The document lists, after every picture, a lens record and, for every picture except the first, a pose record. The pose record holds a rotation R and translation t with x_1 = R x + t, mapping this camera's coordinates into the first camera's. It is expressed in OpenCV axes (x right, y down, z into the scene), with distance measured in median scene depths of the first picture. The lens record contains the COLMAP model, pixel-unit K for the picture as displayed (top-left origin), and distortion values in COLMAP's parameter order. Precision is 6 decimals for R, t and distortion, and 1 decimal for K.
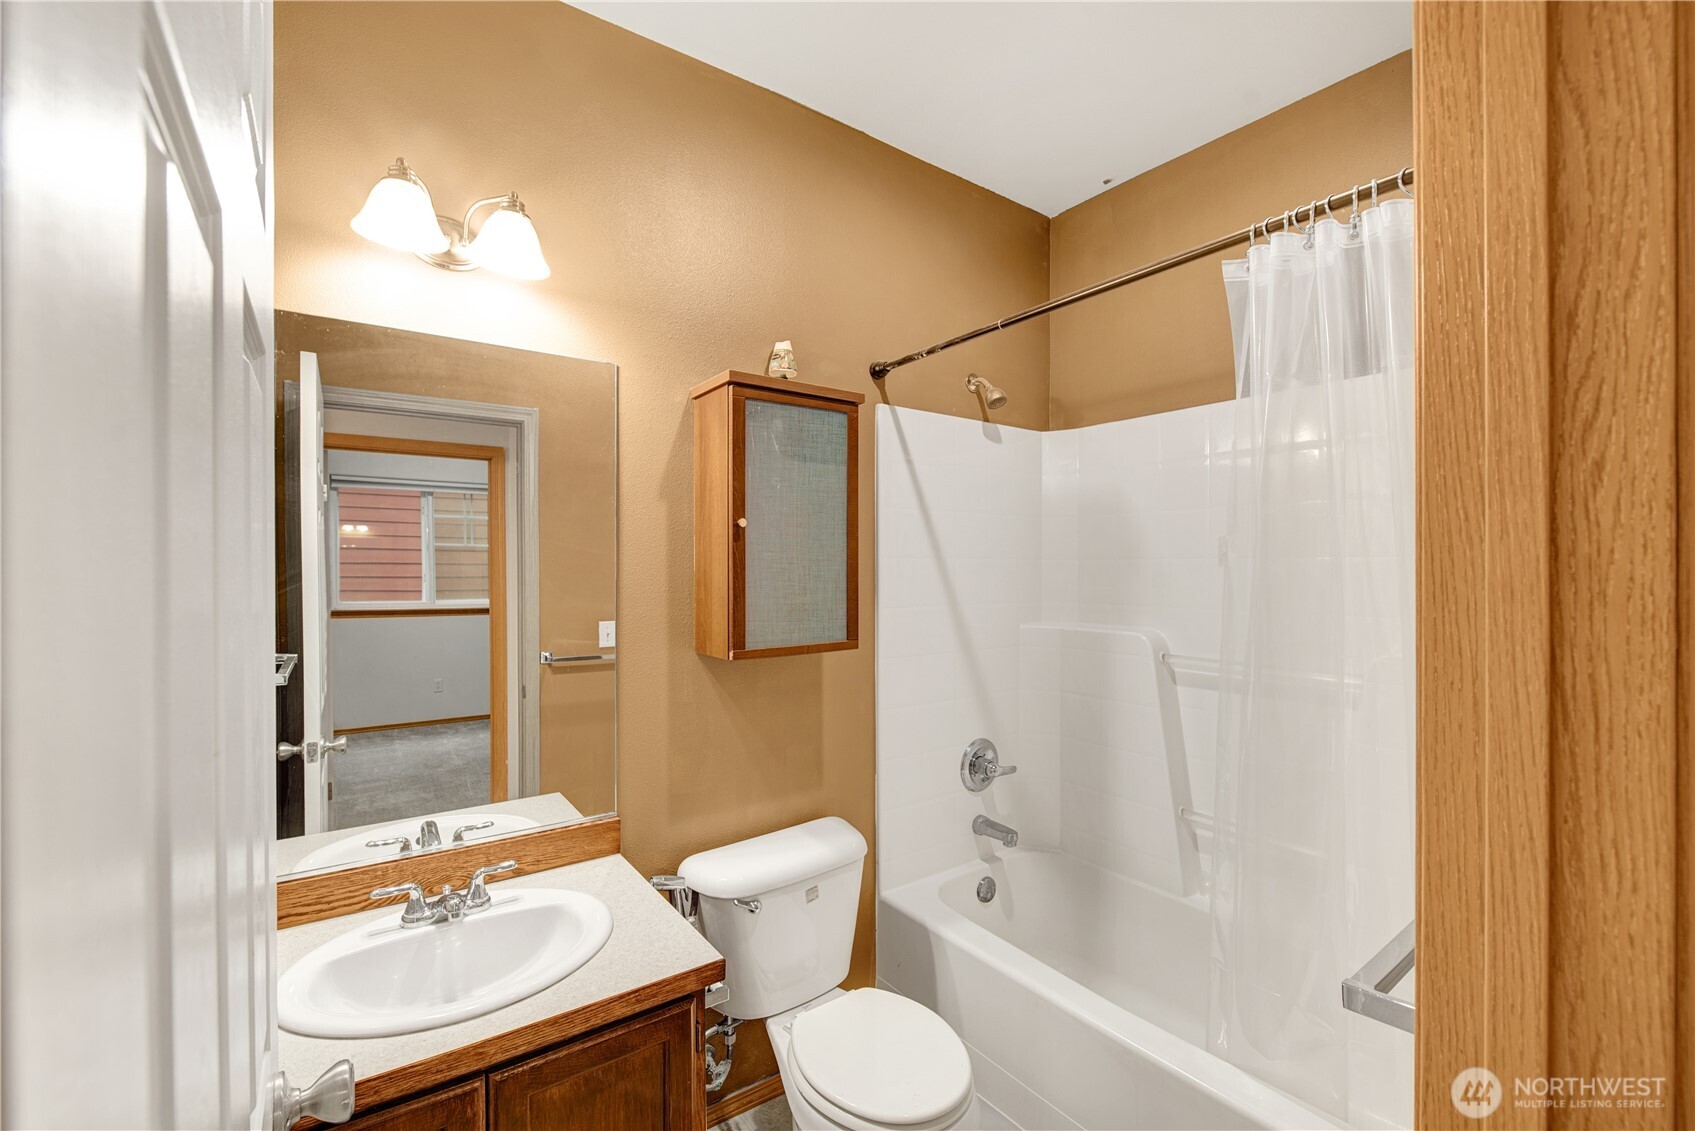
lens RADIAL K [[701.1, 0, 845.8], [0, 701.1, 577.3], [0, 0, 1]] dist [-0.009920, -0.007586]
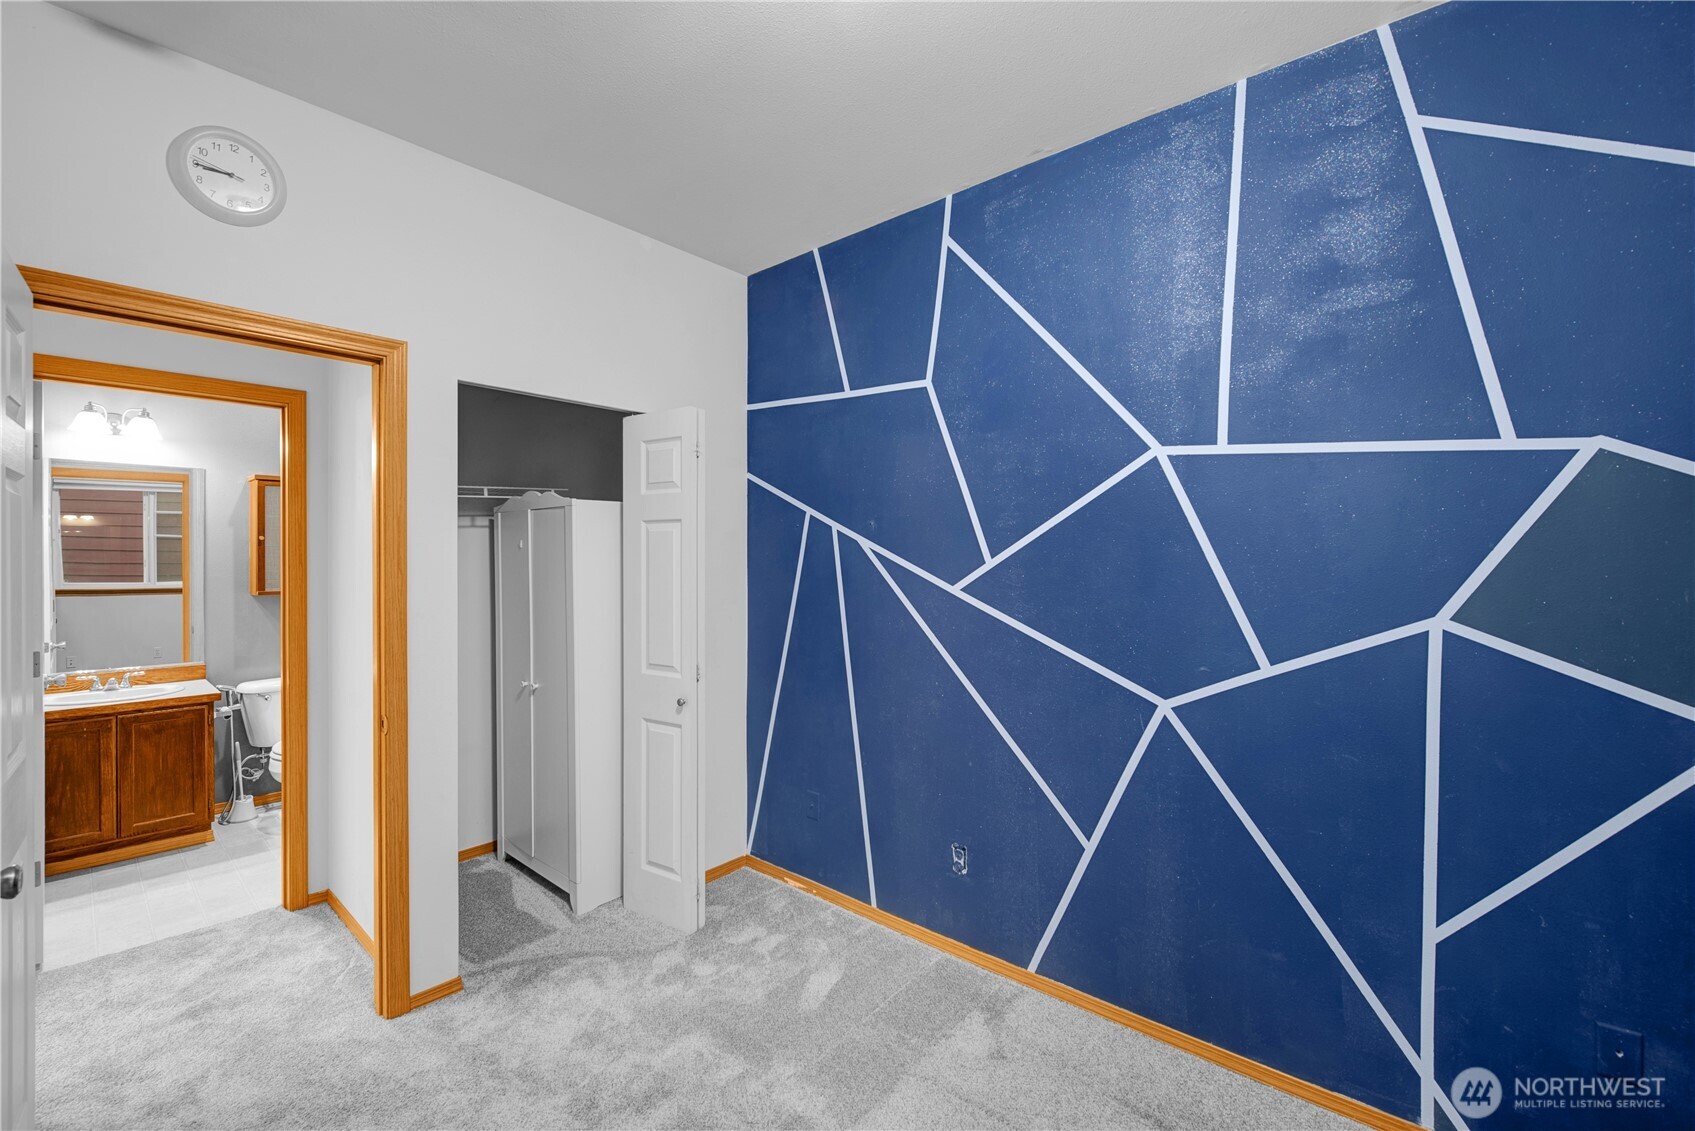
lens RADIAL K [[687.0, 0, 847.5], [0, 687.0, 565.5], [0, 0, 1]] dist [-0.002727, -0.007960]
pose [[0.973123, -0.005036, 0.230231, 1.167629], [0.004314, 0.999984, 0.003639, 0.016313], [-0.230246, -0.002548, 0.973129, -1.602511]]
